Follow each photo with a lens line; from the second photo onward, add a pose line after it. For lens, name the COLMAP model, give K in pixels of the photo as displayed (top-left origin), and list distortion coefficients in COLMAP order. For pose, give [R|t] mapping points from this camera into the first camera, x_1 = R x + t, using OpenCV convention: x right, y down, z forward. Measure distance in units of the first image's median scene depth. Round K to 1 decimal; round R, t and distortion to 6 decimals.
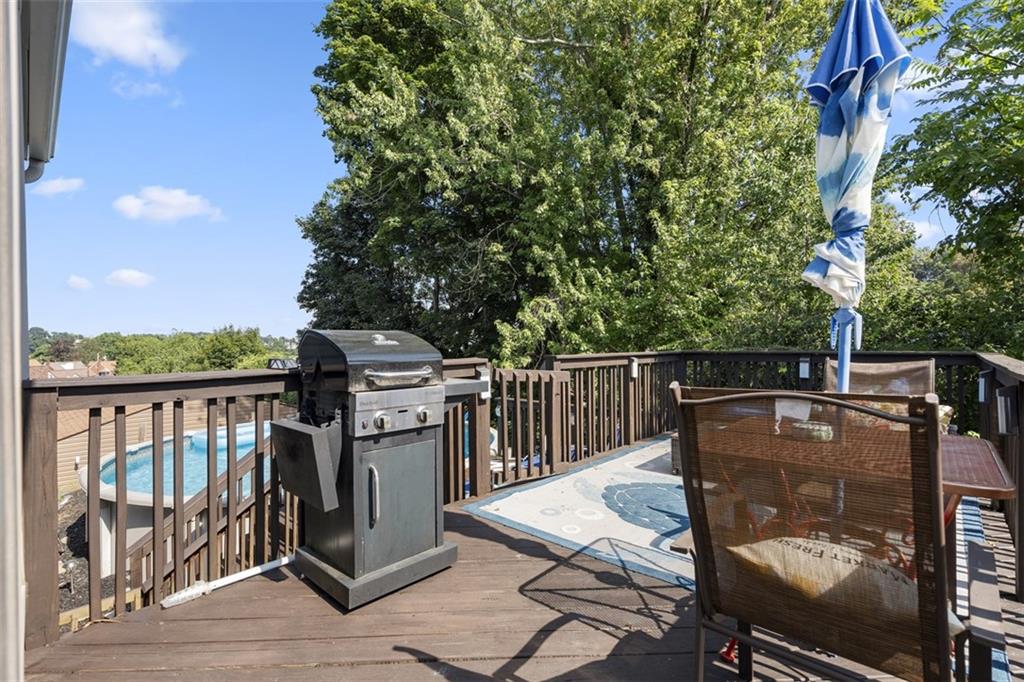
lens RADIAL K [[461.5, 0, 512.0], [0, 461.5, 341.0], [0, 0, 1]] dist [-0.002330, -0.000147]
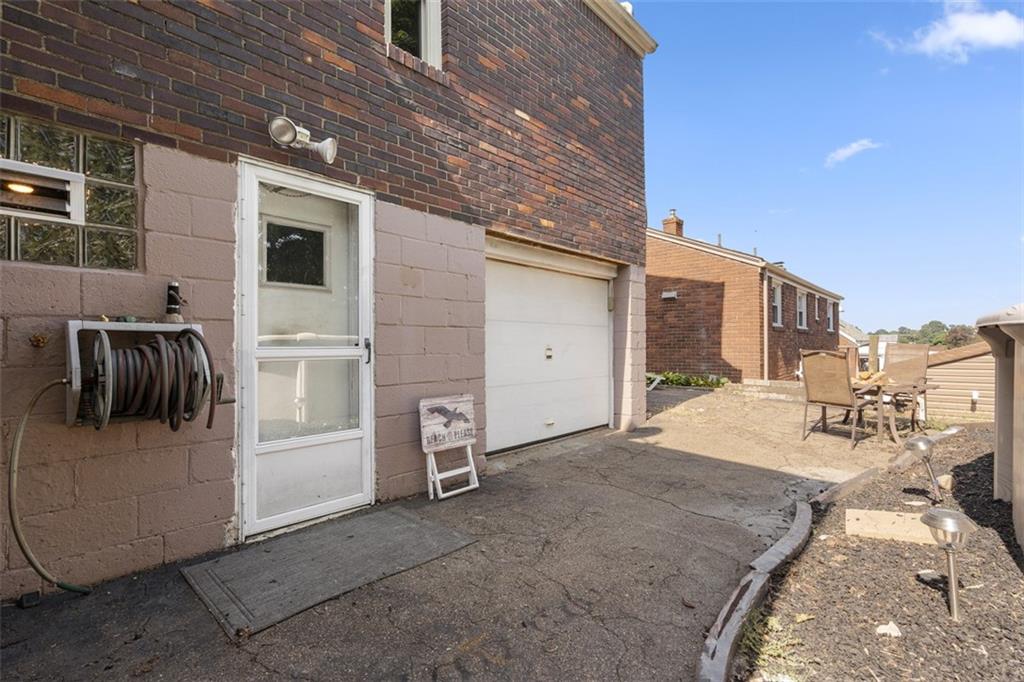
lens RADIAL K [[461.5, 0, 512.0], [0, 461.5, 341.0], [0, 0, 1]] dist [-0.002330, -0.000147]
pose [[0.025495, 0.004107, -0.999667, -0.132053], [0.011769, 0.999921, 0.004409, 0.072098], [0.999606, -0.011878, 0.025445, 0.140292]]
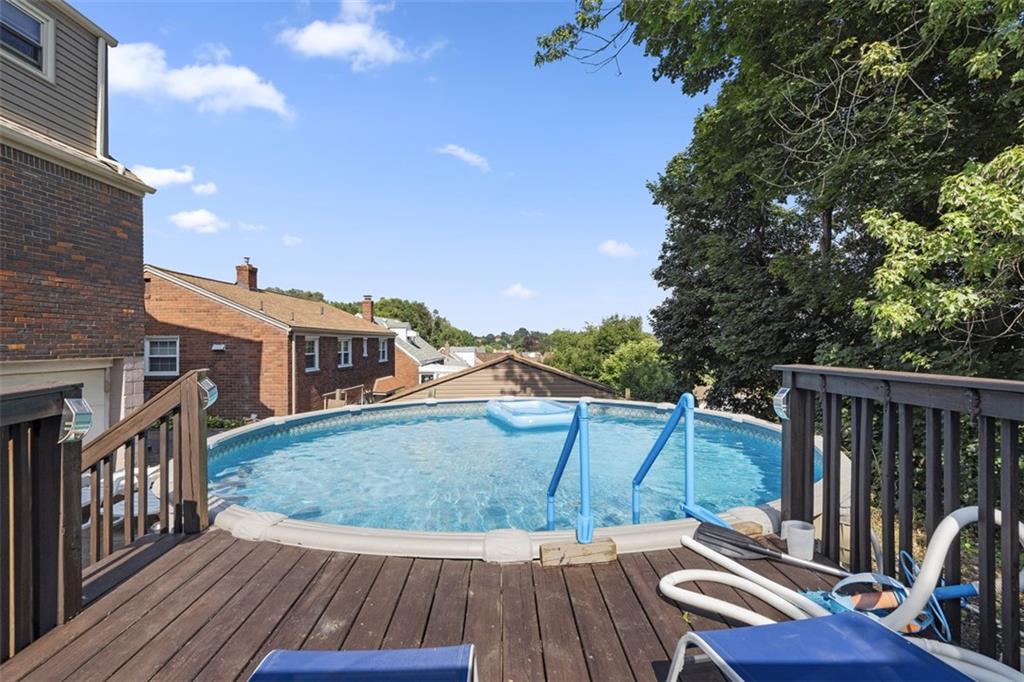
lens RADIAL K [[474.4, 0, 512.0], [0, 474.4, 341.0], [0, 0, 1]] dist [-0.002669, -0.000198]
pose [[0.678658, 0.001288, -0.734453, 0.025995], [0.005597, 0.999960, 0.006925, 0.028719], [0.734433, -0.008810, 0.678624, 0.177505]]
